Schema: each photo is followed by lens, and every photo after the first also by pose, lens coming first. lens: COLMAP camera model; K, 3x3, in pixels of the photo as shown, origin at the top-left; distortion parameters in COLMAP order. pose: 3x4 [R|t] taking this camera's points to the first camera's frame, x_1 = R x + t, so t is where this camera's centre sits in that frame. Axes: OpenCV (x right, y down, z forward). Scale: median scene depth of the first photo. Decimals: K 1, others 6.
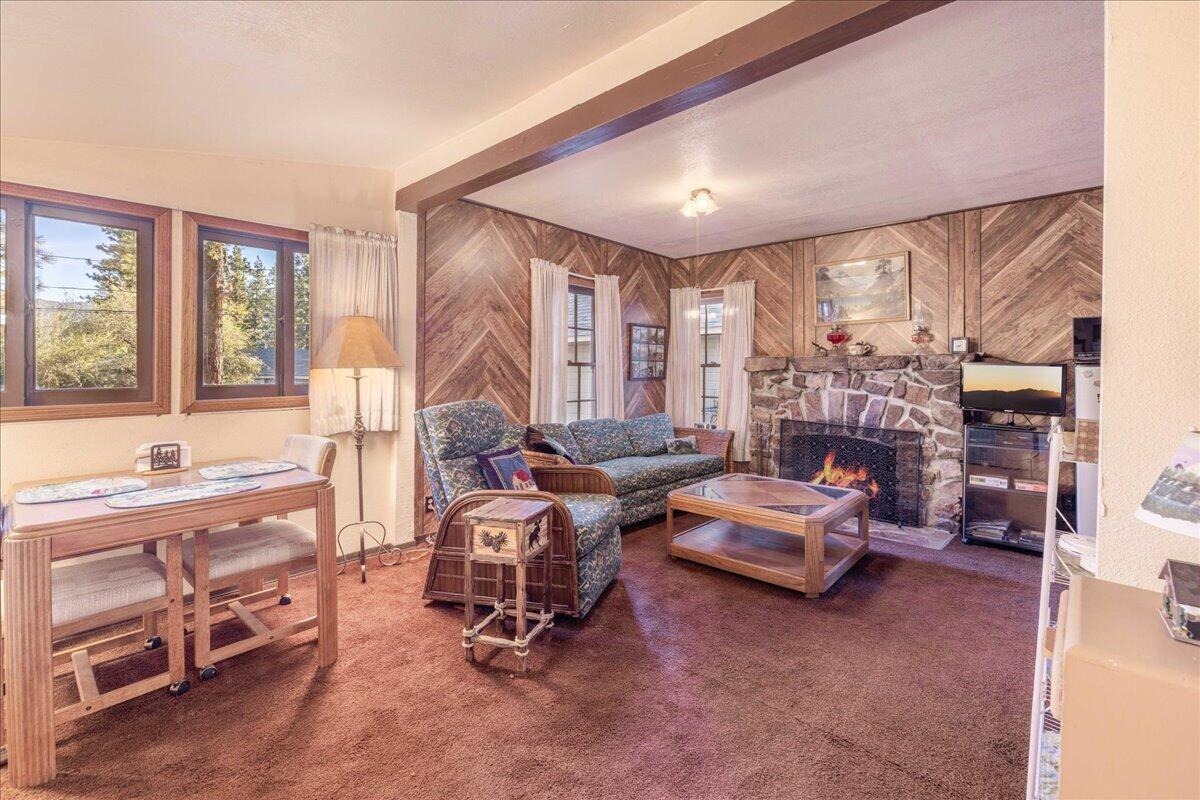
lens RADIAL K [[519.0, 0, 602.2], [0, 519.0, 381.9], [0, 0, 1]] dist [0.001885, 0.000157]
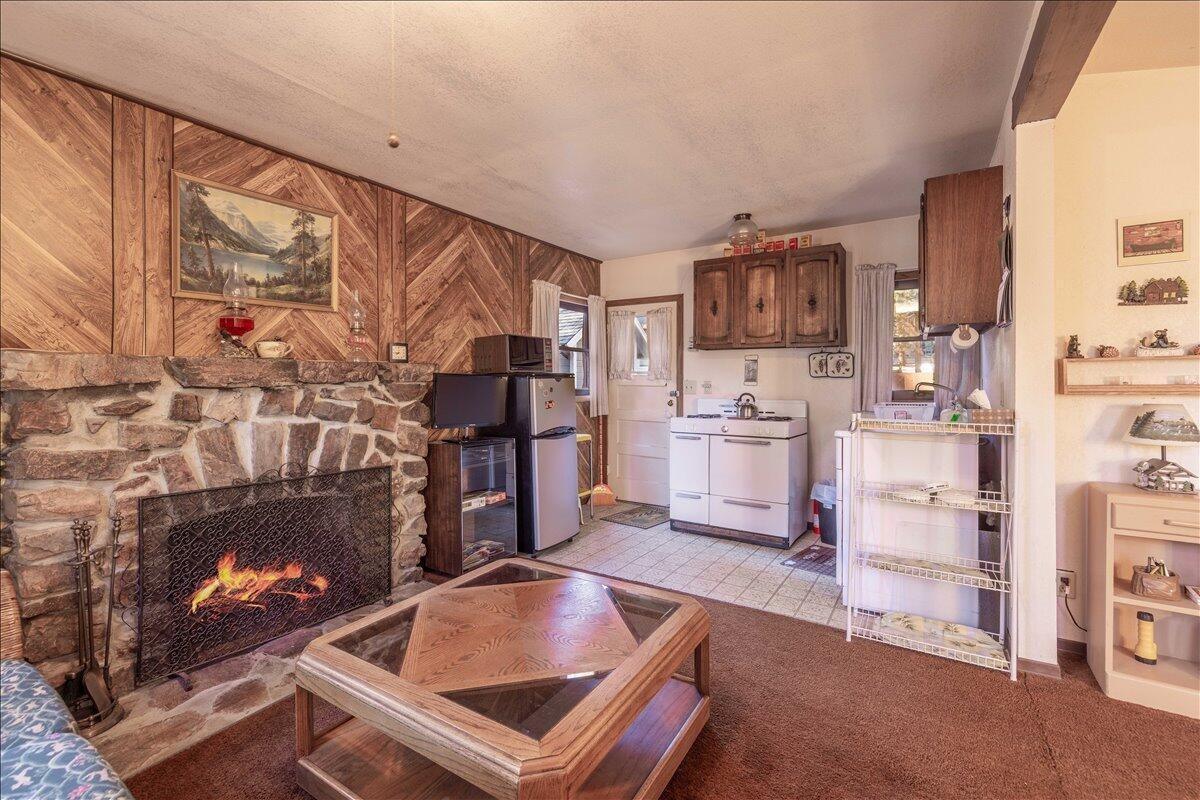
lens RADIAL K [[519.0, 0, 602.2], [0, 519.0, 381.9], [0, 0, 1]] dist [0.001885, 0.000157]
pose [[-0.166912, -0.005888, 0.985954, -0.164392], [0.024480, 0.999649, 0.010114, -0.022887], [-0.985668, 0.025824, -0.166710, 0.767364]]
